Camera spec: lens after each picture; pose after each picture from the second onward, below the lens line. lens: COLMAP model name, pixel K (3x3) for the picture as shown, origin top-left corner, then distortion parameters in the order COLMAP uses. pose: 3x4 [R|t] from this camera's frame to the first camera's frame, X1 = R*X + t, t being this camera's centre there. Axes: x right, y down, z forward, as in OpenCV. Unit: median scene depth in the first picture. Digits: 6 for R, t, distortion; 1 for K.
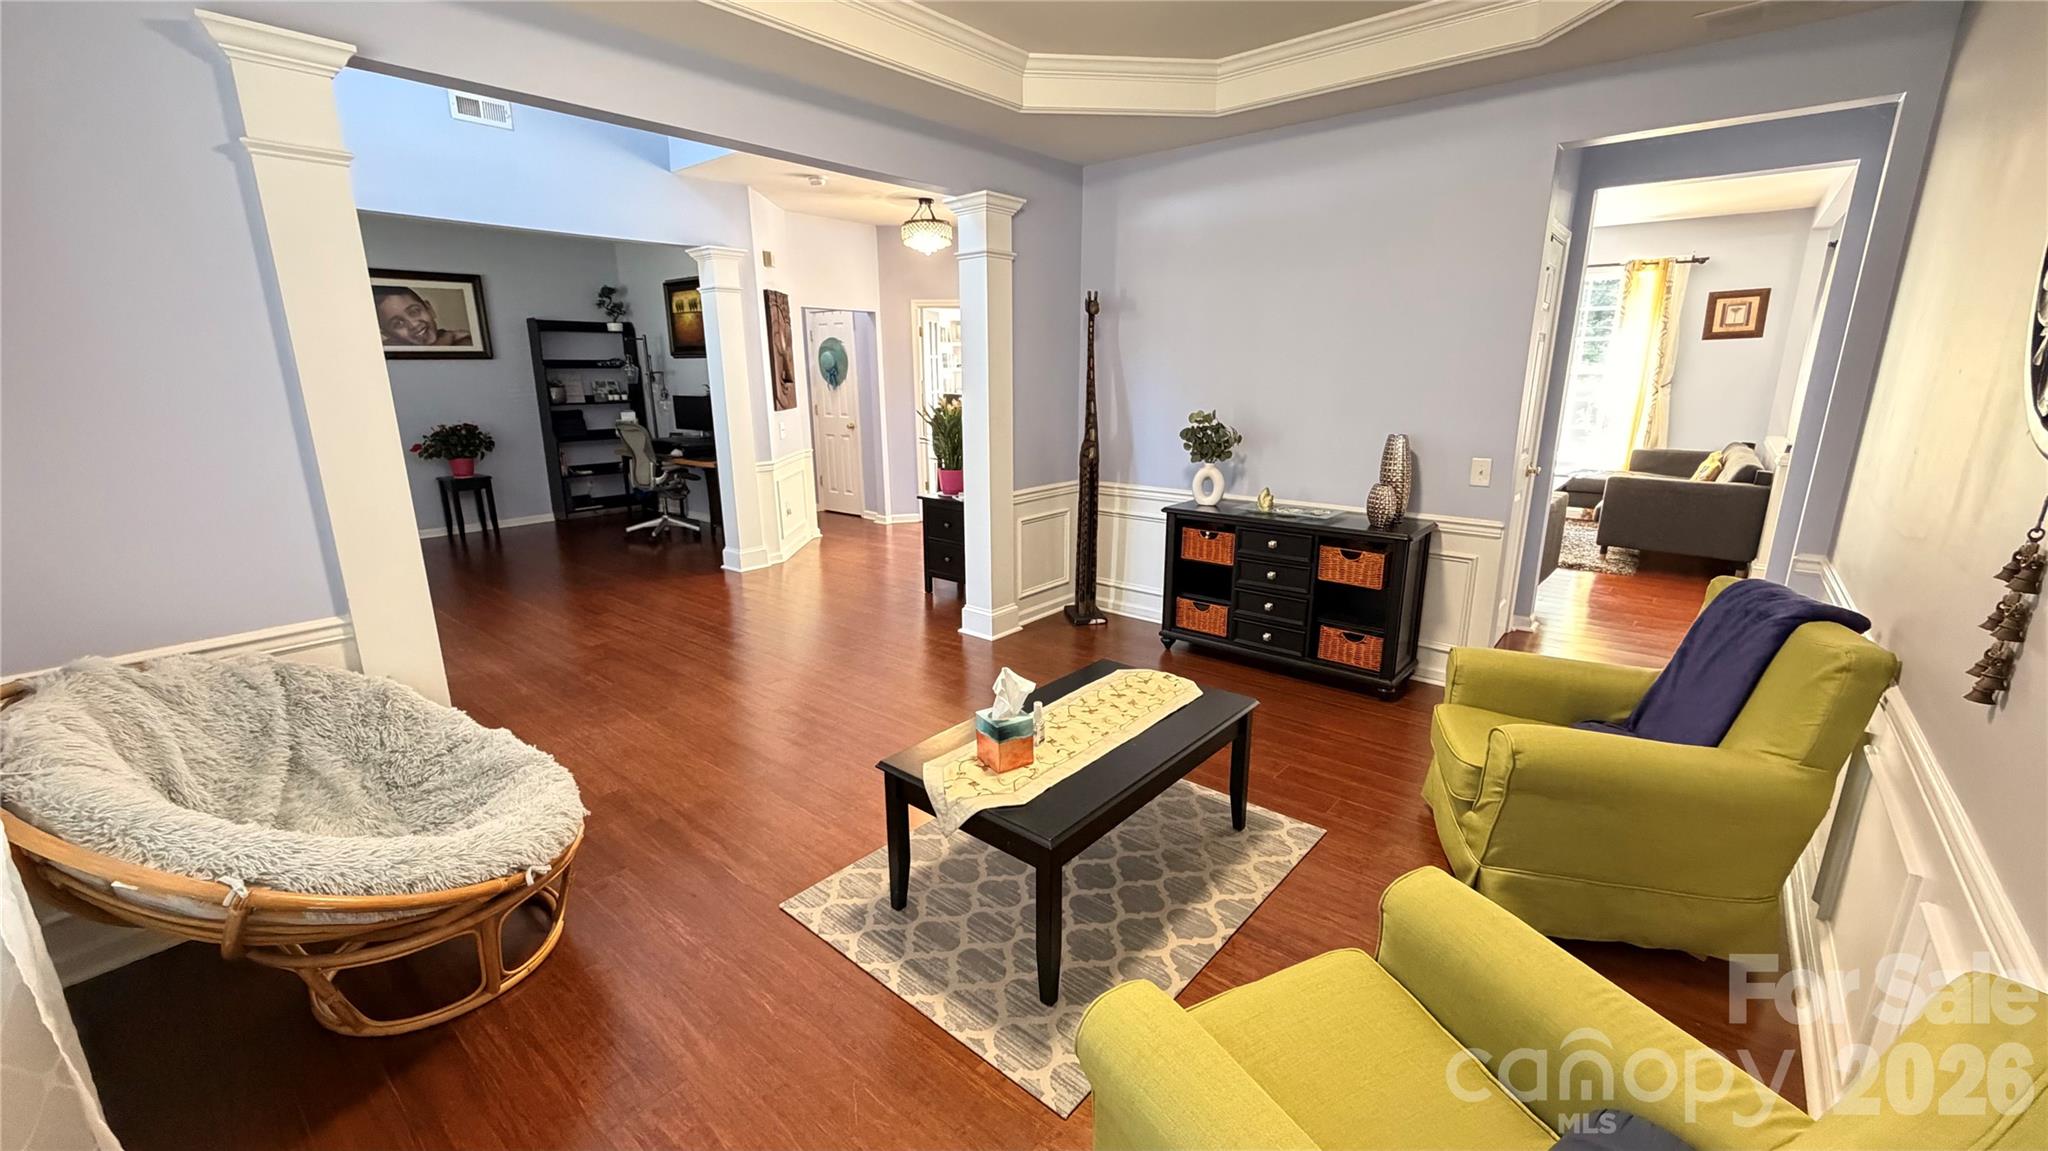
lens RADIAL K [[817.7, 0, 1018.3], [0, 817.7, 582.5], [0, 0, 1]] dist [0.001780, 0.000191]
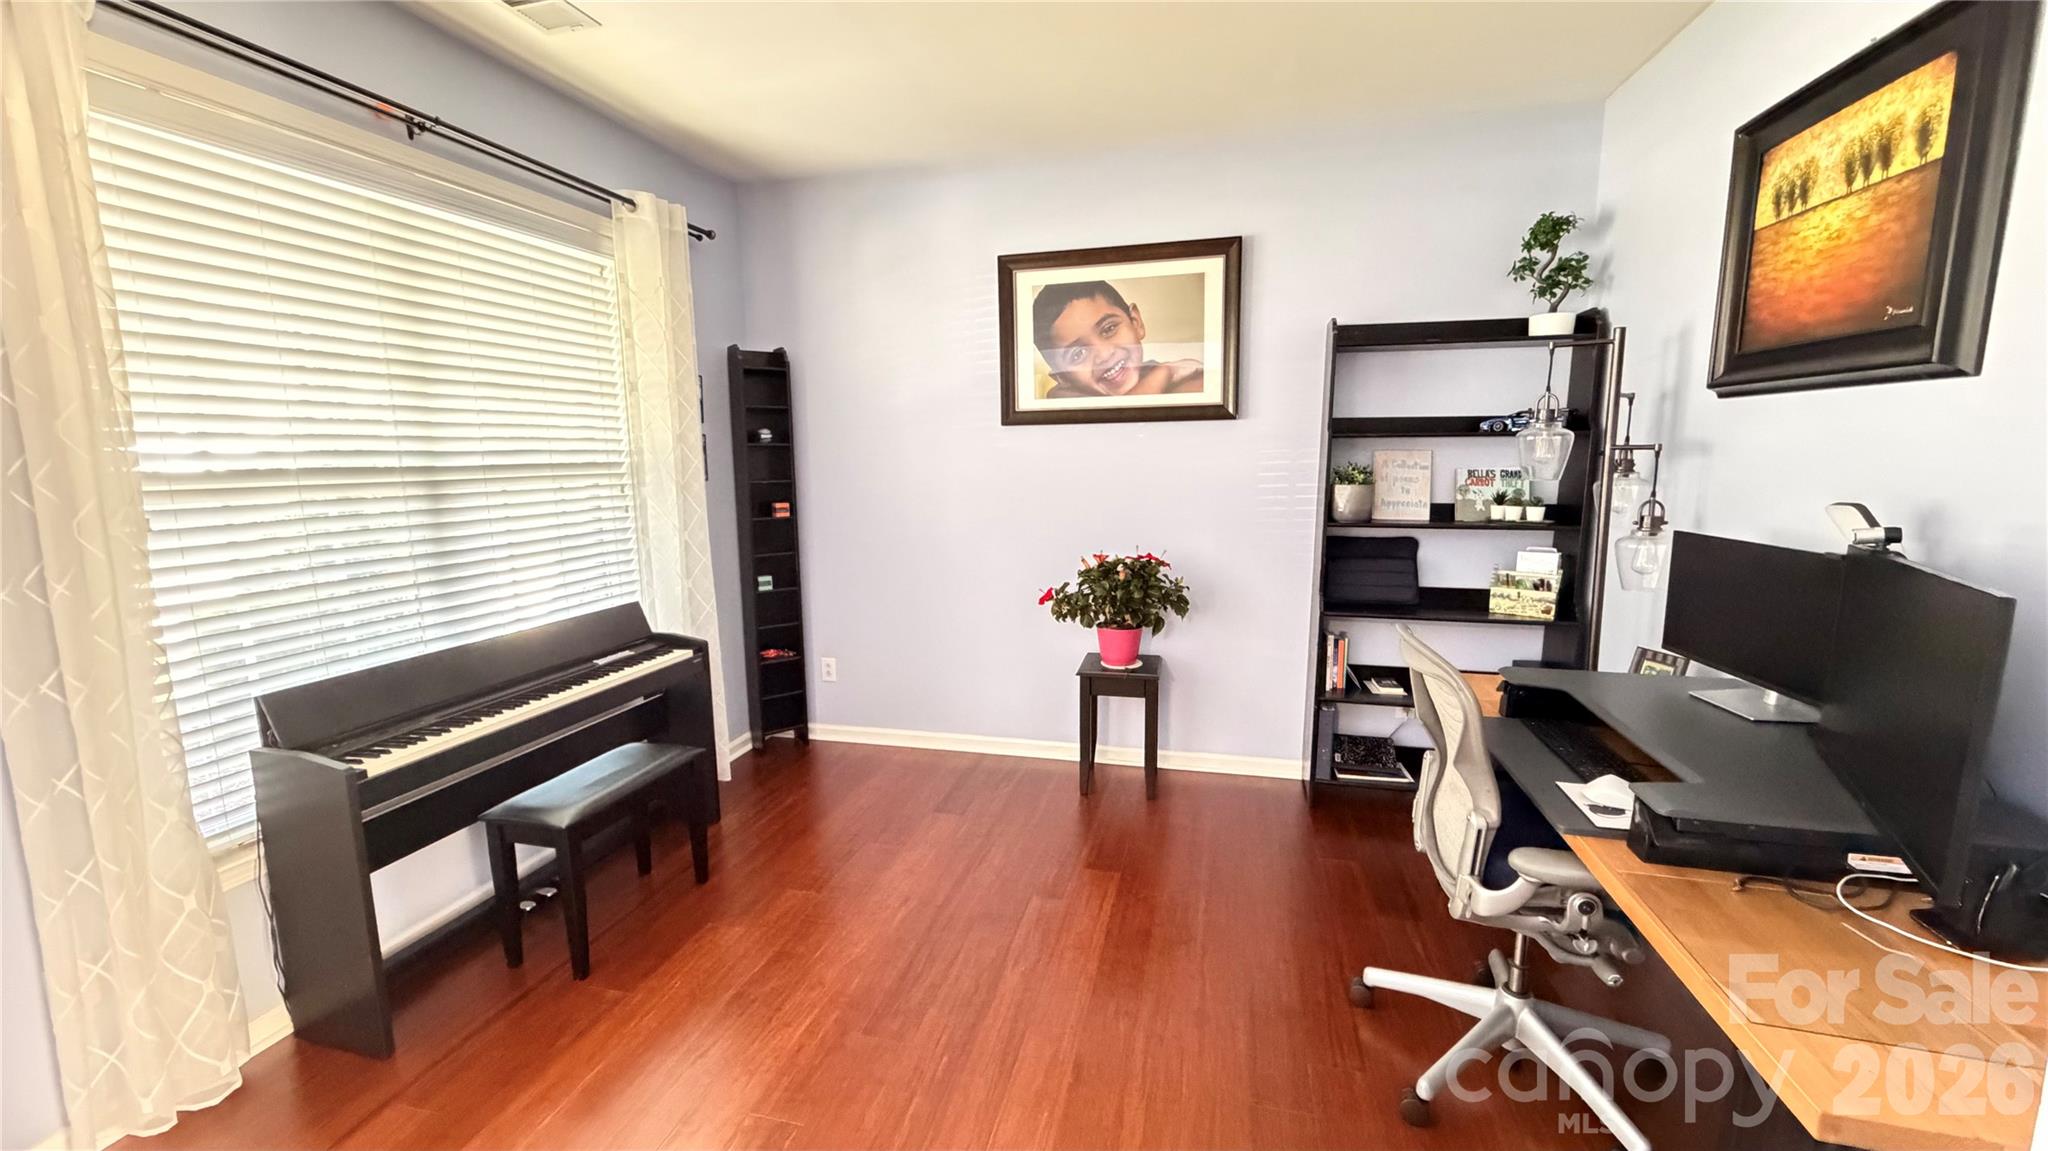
lens RADIAL K [[817.7, 0, 1023.5], [0, 817.7, 574.1], [0, 0, 1]] dist [0.001780, 0.000191]
pose [[0.443814, 0.139318, -0.885223, -0.268929], [-0.216220, 0.975303, 0.045092, -0.176214], [0.869643, 0.171390, 0.462976, 0.671585]]
